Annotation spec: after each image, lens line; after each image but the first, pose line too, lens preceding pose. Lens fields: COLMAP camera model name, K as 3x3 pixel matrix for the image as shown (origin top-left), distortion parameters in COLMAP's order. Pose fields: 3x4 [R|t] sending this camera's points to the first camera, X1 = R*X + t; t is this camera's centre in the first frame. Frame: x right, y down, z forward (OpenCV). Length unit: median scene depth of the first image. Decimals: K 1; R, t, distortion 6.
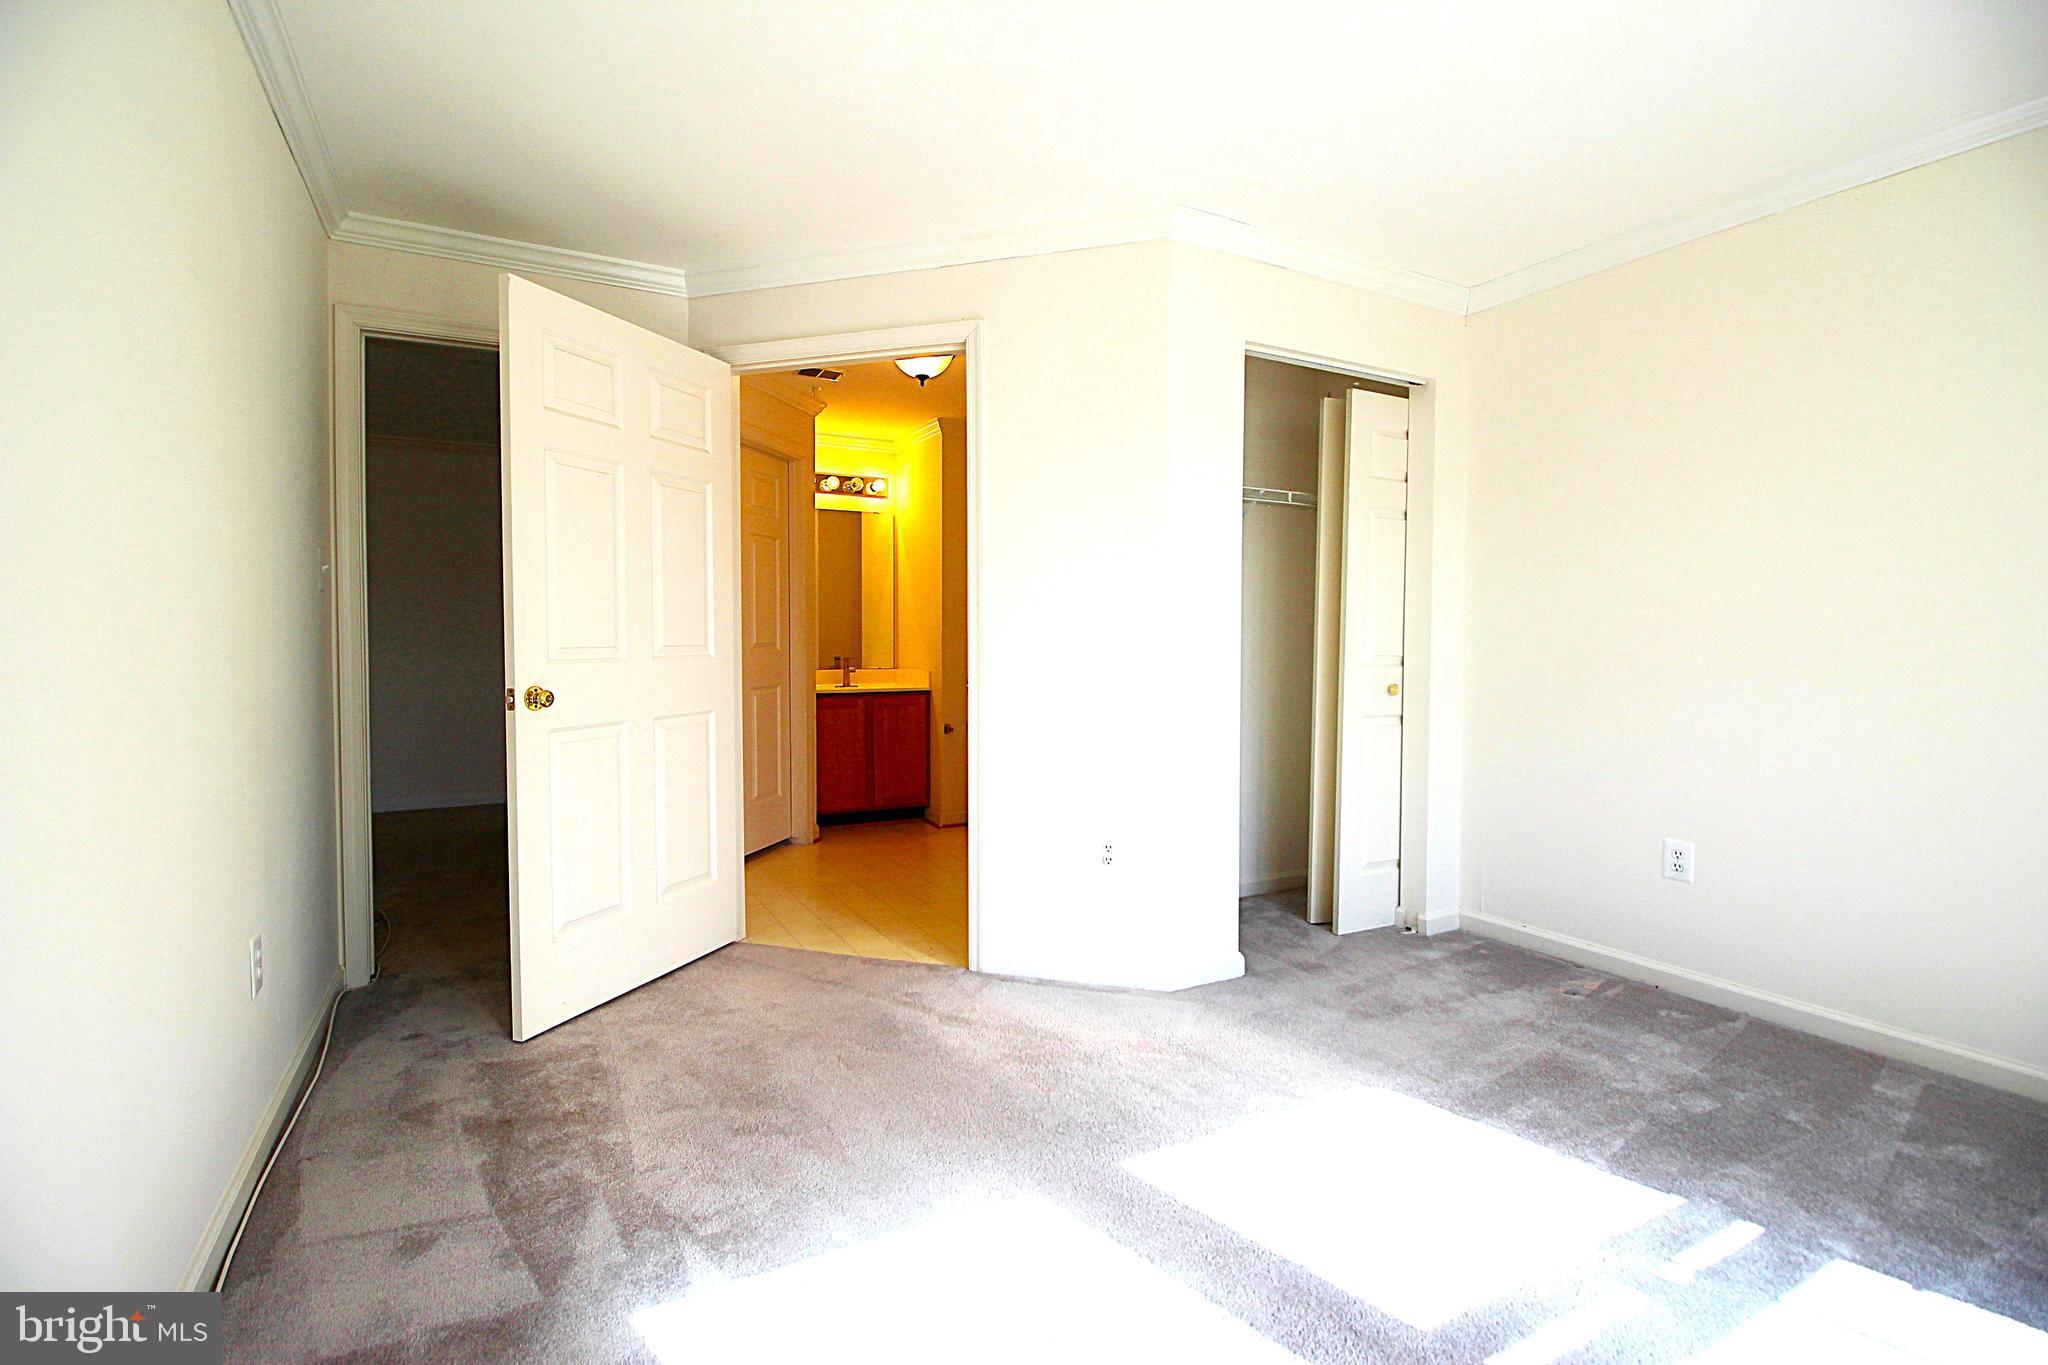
lens RADIAL K [[938.7, 0, 1015.8], [0, 938.7, 661.8], [0, 0, 1]] dist [0.000982, -0.008386]
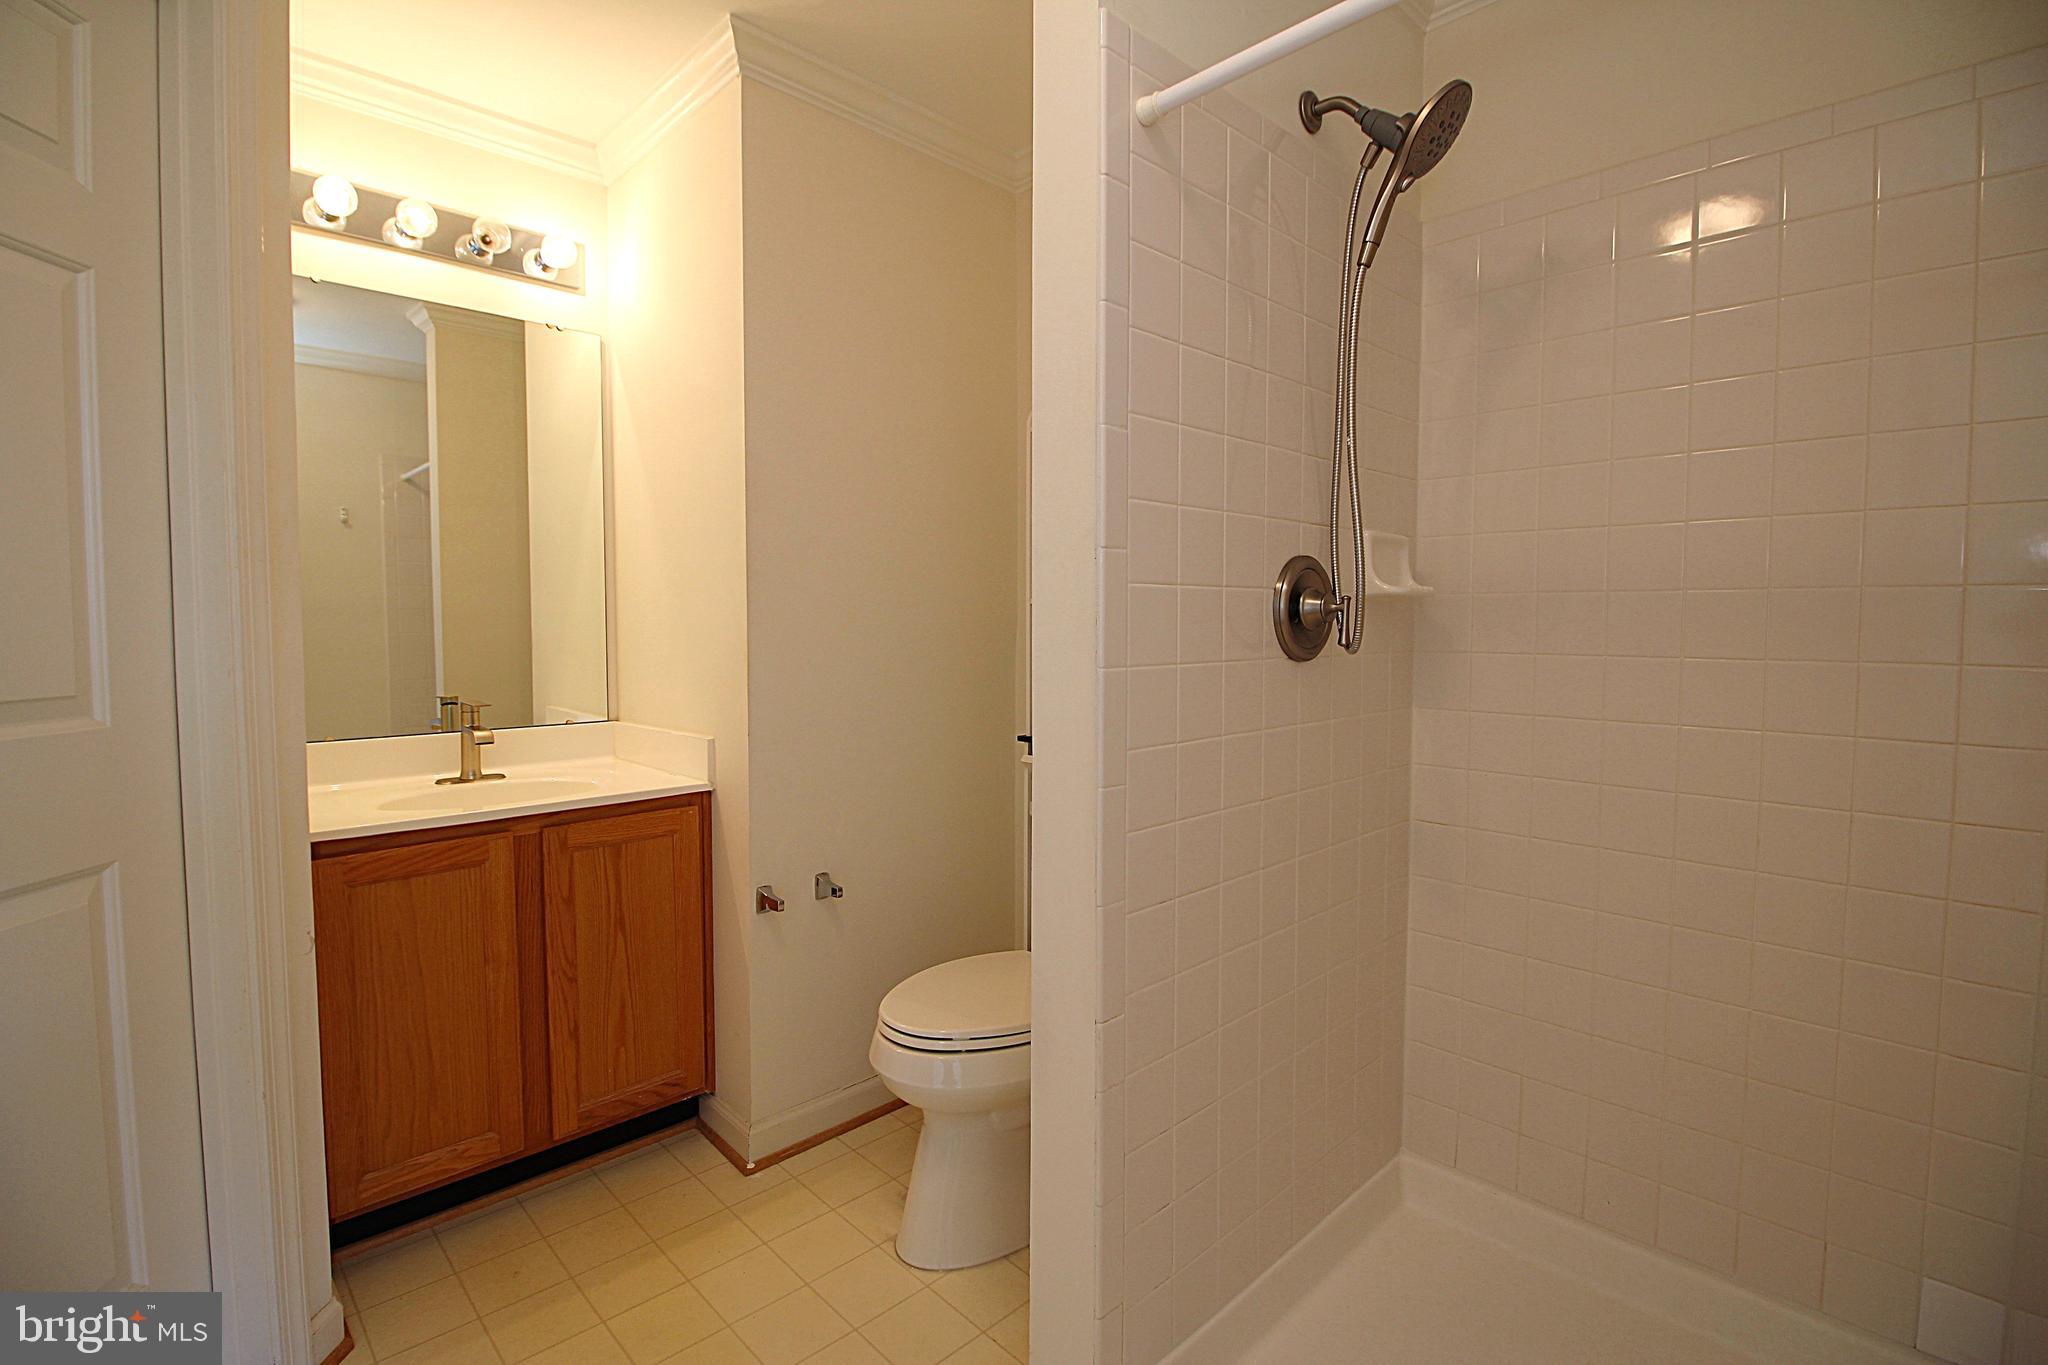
lens RADIAL K [[938.7, 0, 1015.8], [0, 938.7, 661.8], [0, 0, 1]] dist [0.000982, -0.008386]
pose [[0.968873, -0.016852, 0.246986, -0.064922], [0.014233, 0.999822, 0.012387, -0.022914], [-0.247151, -0.008486, 0.968940, 0.608417]]
